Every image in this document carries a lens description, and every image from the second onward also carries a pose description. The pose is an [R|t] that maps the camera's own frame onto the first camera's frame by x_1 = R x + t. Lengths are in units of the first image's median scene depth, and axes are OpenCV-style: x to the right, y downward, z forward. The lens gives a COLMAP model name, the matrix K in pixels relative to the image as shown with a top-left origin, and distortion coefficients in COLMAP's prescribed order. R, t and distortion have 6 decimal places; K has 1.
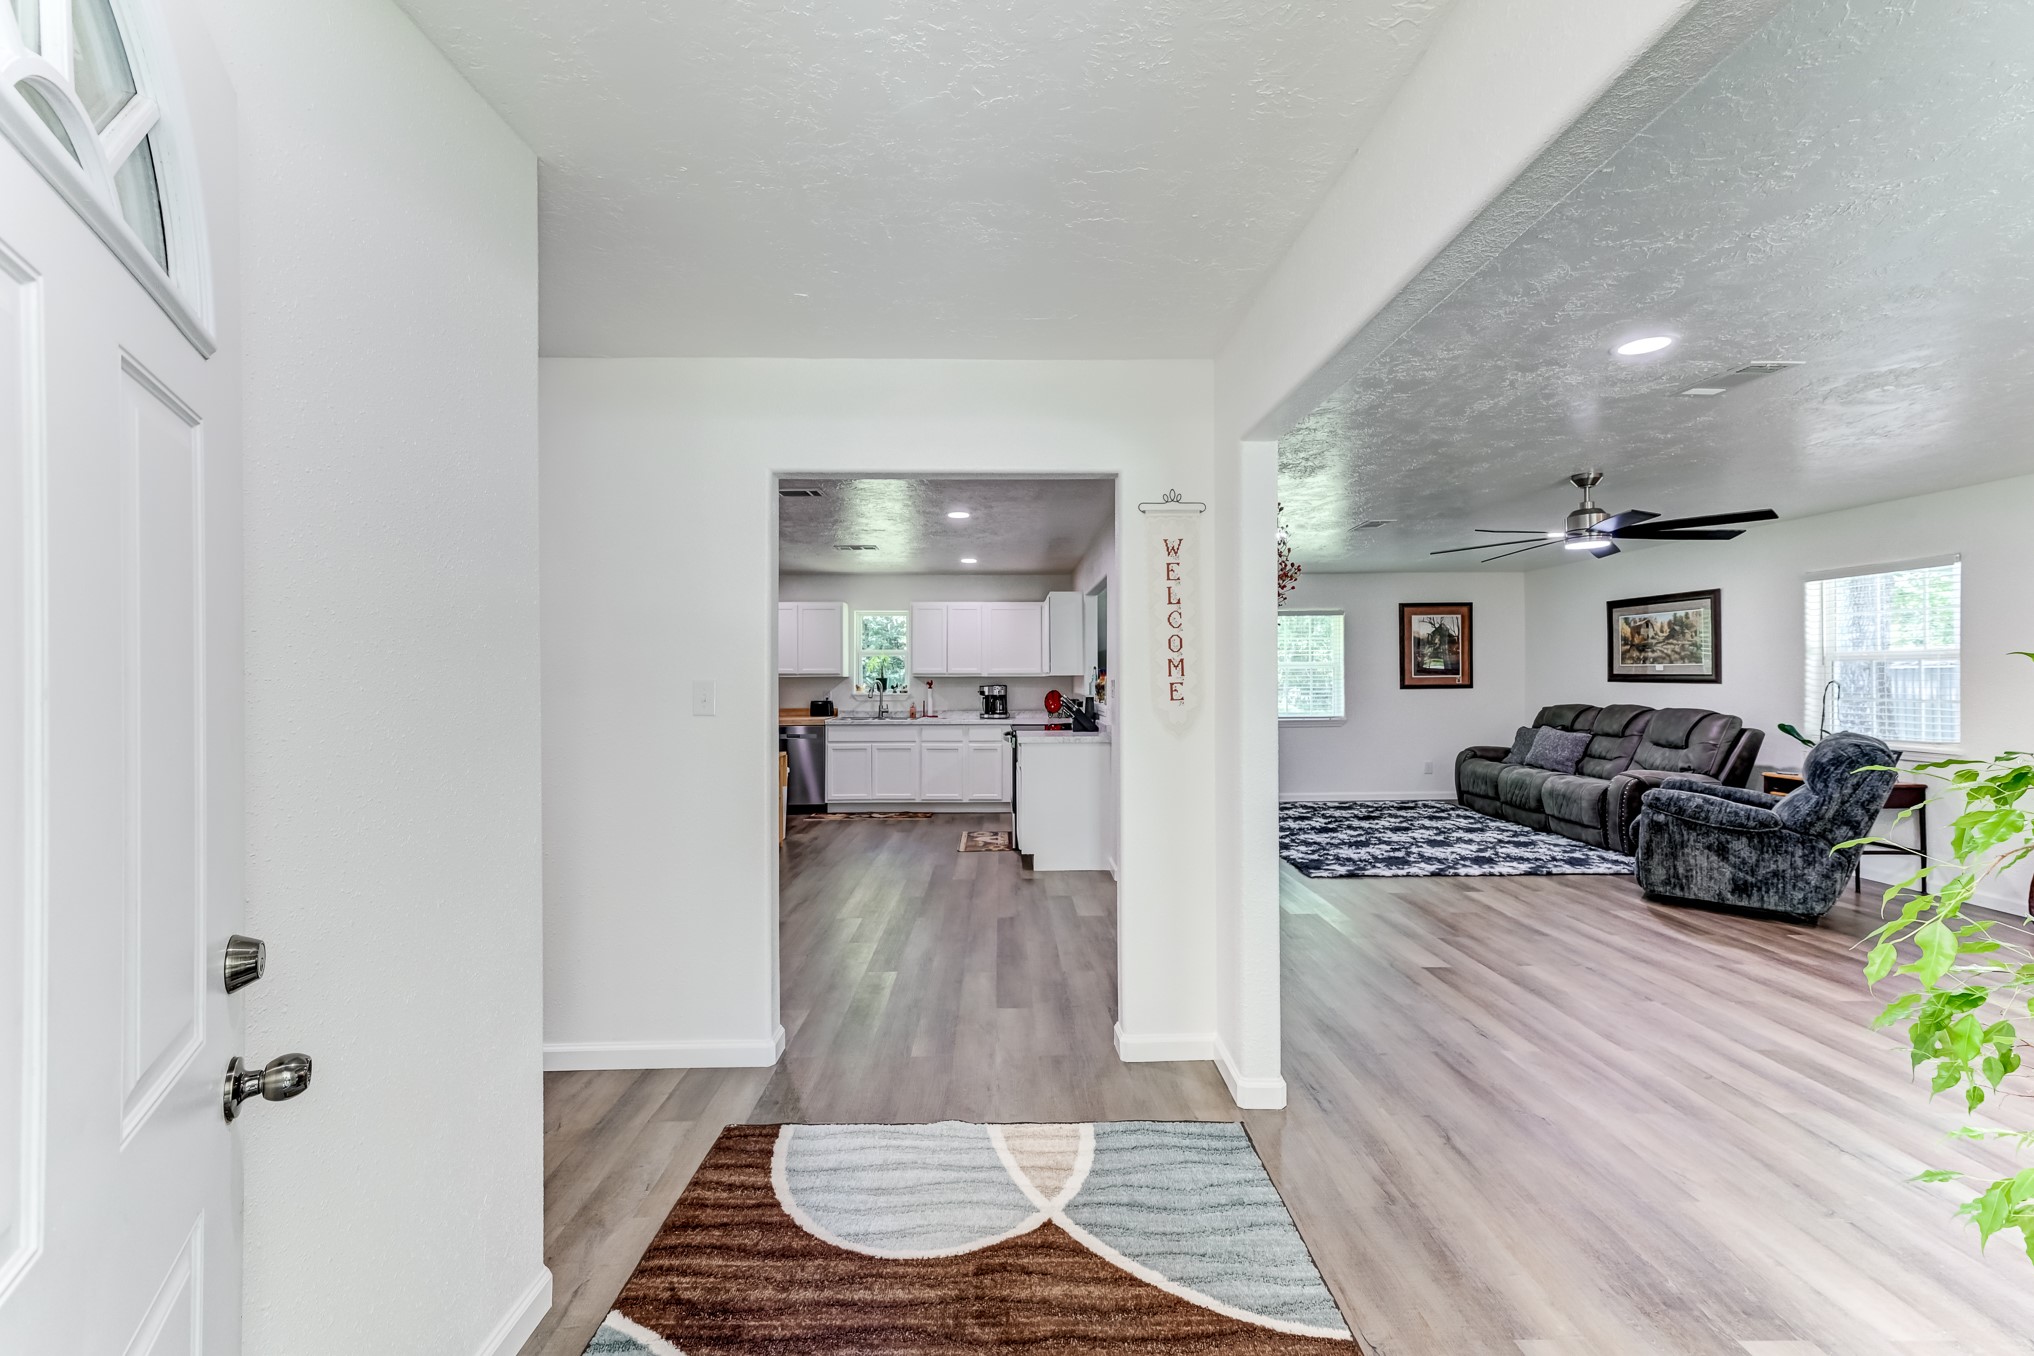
lens RADIAL K [[795.9, 0, 1019.6], [0, 795.9, 664.8], [0, 0, 1]] dist [0.007933, 0.000610]
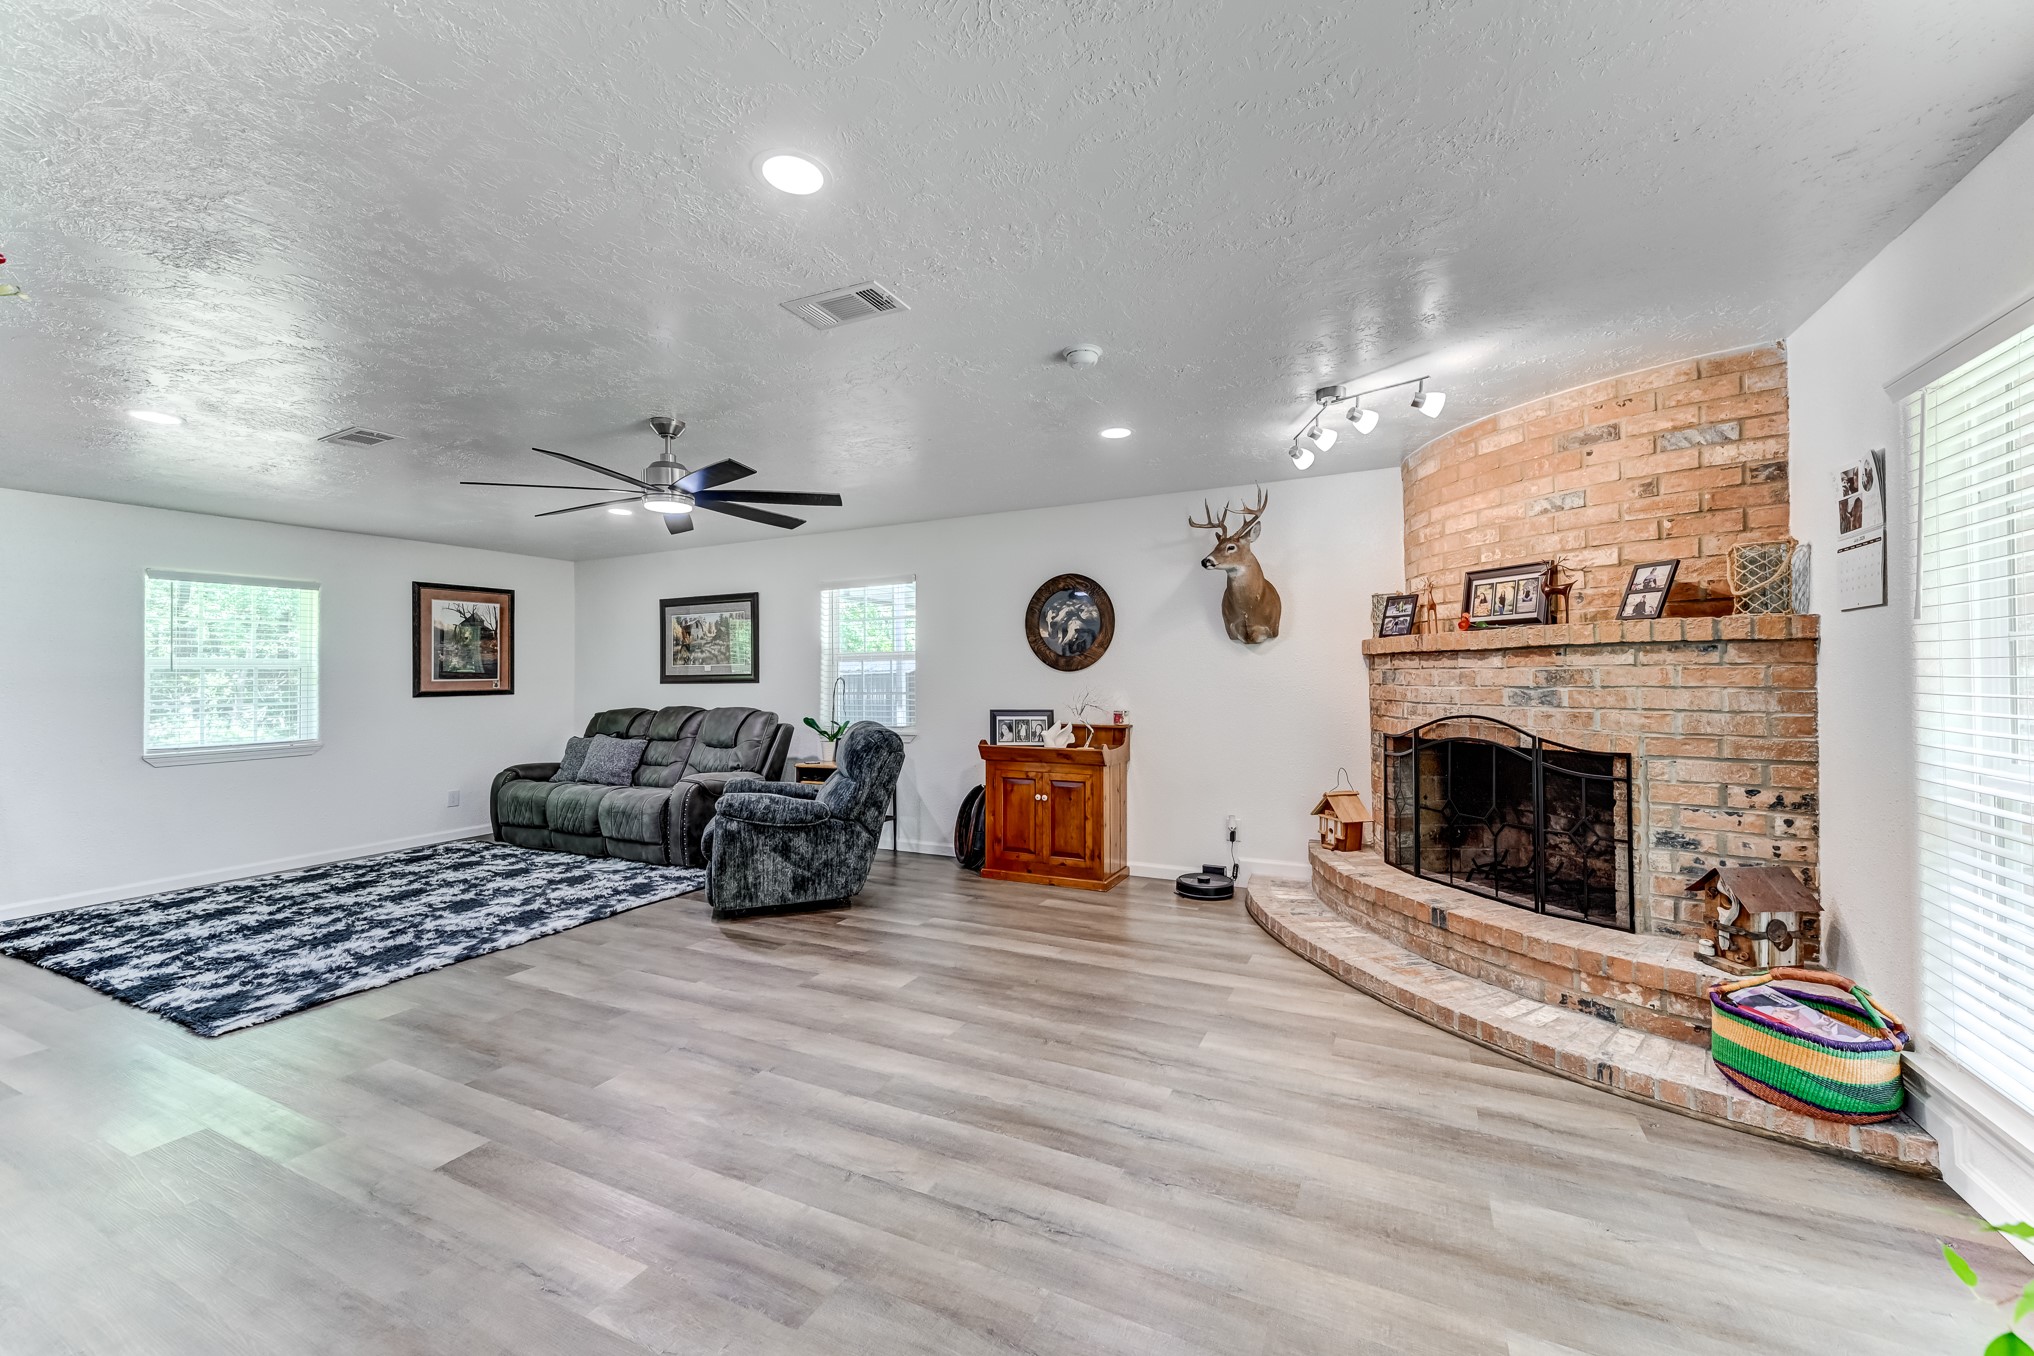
lens RADIAL K [[795.9, 0, 1019.6], [0, 795.9, 664.8], [0, 0, 1]] dist [0.007933, 0.000610]
pose [[0.463527, 0.014355, 0.885966, 0.102855], [0.000986, 0.999860, -0.016716, 0.016874], [-0.886082, 0.008622, 0.463448, 0.201095]]
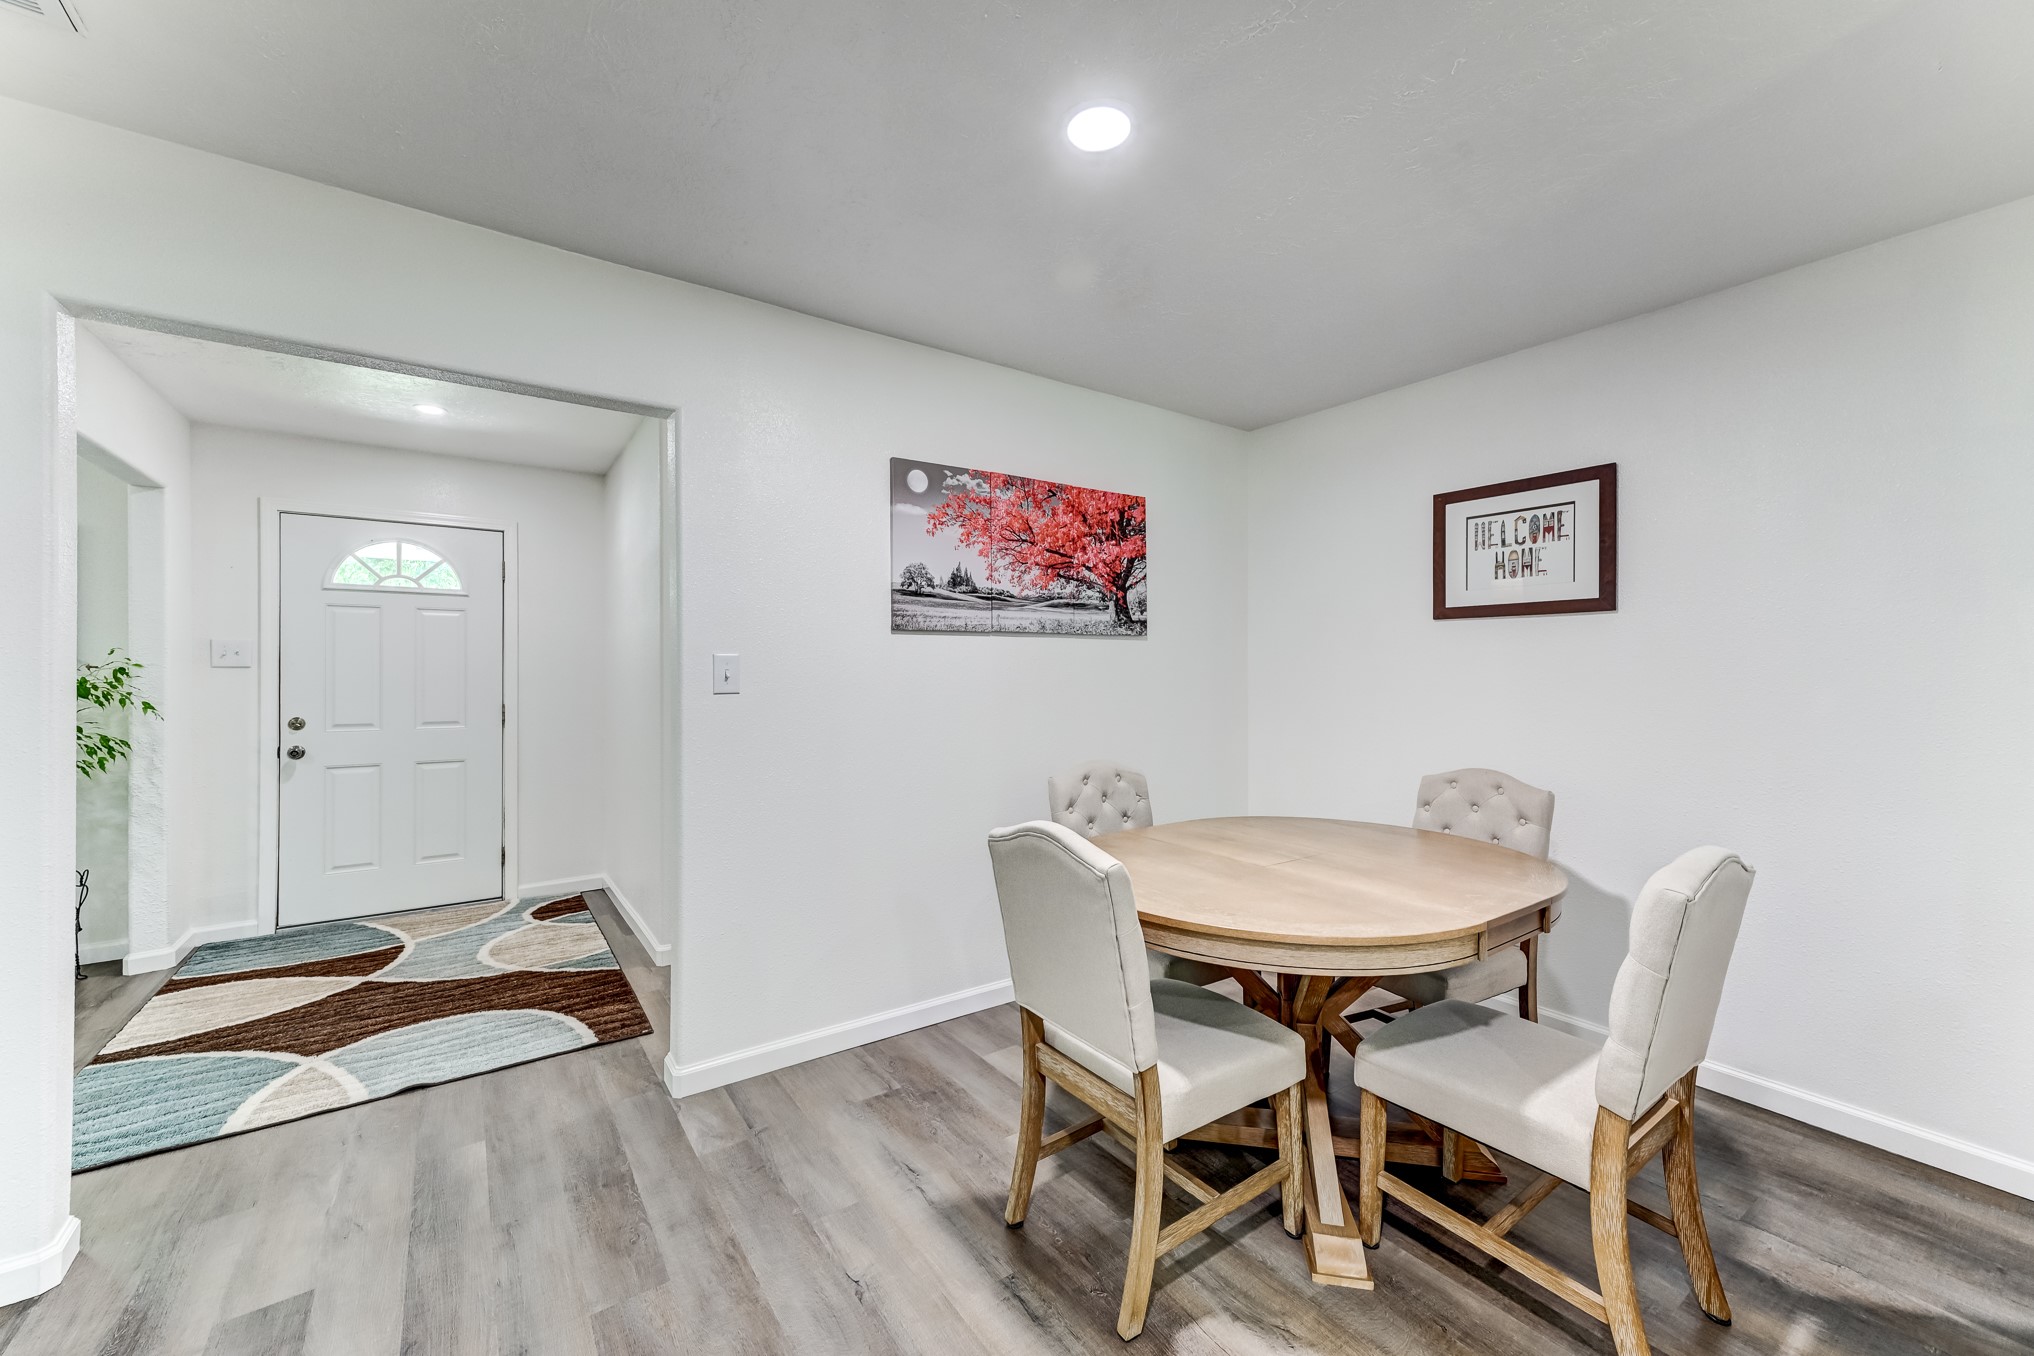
lens RADIAL K [[794.2, 0, 1015.5], [0, 794.2, 671.0], [0, 0, 1]] dist [0.006049, 0.000032]
pose [[-0.831359, 0.007232, -0.555689, -0.057502], [0.012383, 0.999908, -0.005513, 0.020680], [0.555598, -0.011464, -0.831372, 0.813694]]
